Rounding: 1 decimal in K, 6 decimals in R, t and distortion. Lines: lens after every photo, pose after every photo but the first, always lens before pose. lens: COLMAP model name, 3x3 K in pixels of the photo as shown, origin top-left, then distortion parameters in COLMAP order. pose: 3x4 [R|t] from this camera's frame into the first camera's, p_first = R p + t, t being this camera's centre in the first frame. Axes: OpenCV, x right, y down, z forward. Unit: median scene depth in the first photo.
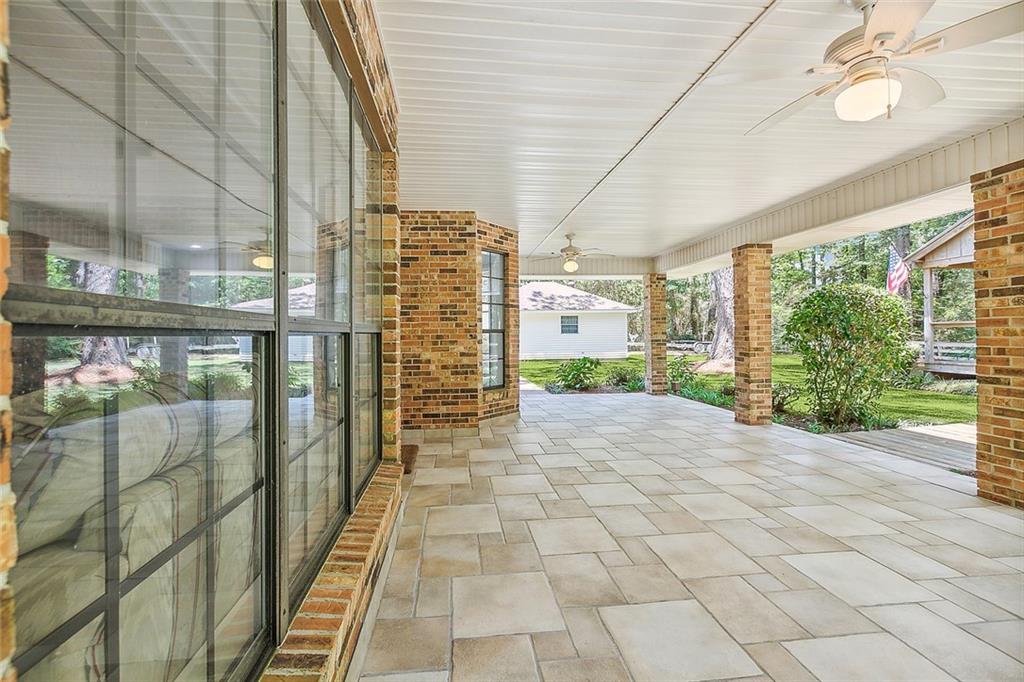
lens RADIAL K [[465.7, 0, 506.7], [0, 465.7, 336.4], [0, 0, 1]] dist [0.001412, 0.000202]
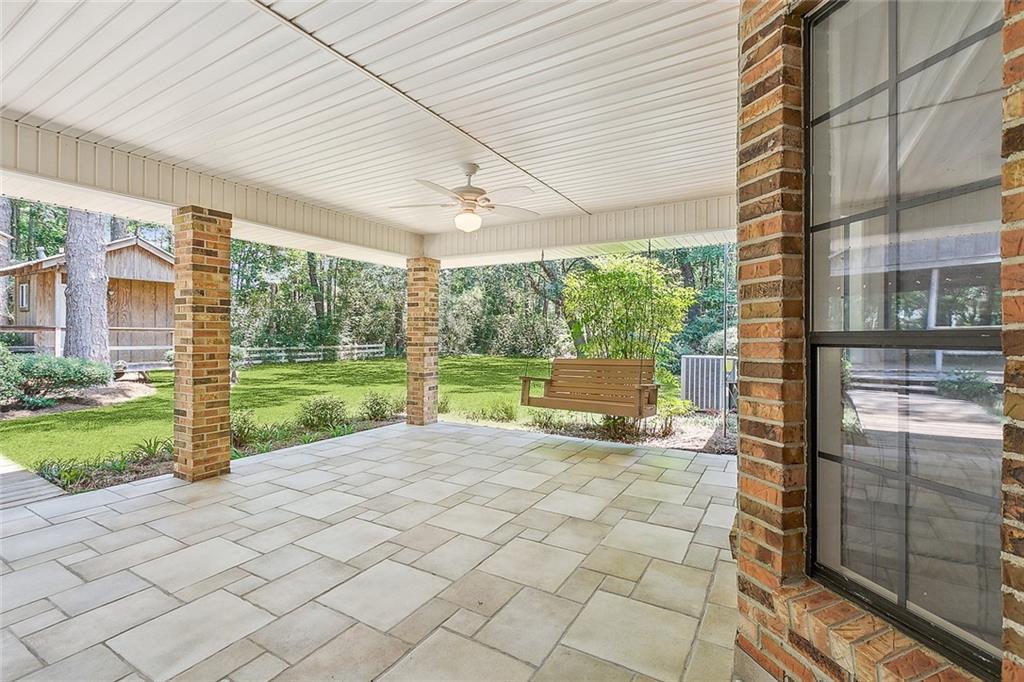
lens RADIAL K [[465.7, 0, 502.8], [0, 465.7, 338.8], [0, 0, 1]] dist [0.001412, 0.000202]
pose [[-0.794599, 0.003100, 0.607127, -0.324485], [0.004564, 0.999989, 0.000867, -0.013335], [-0.607118, 0.003460, -0.794604, 1.521713]]
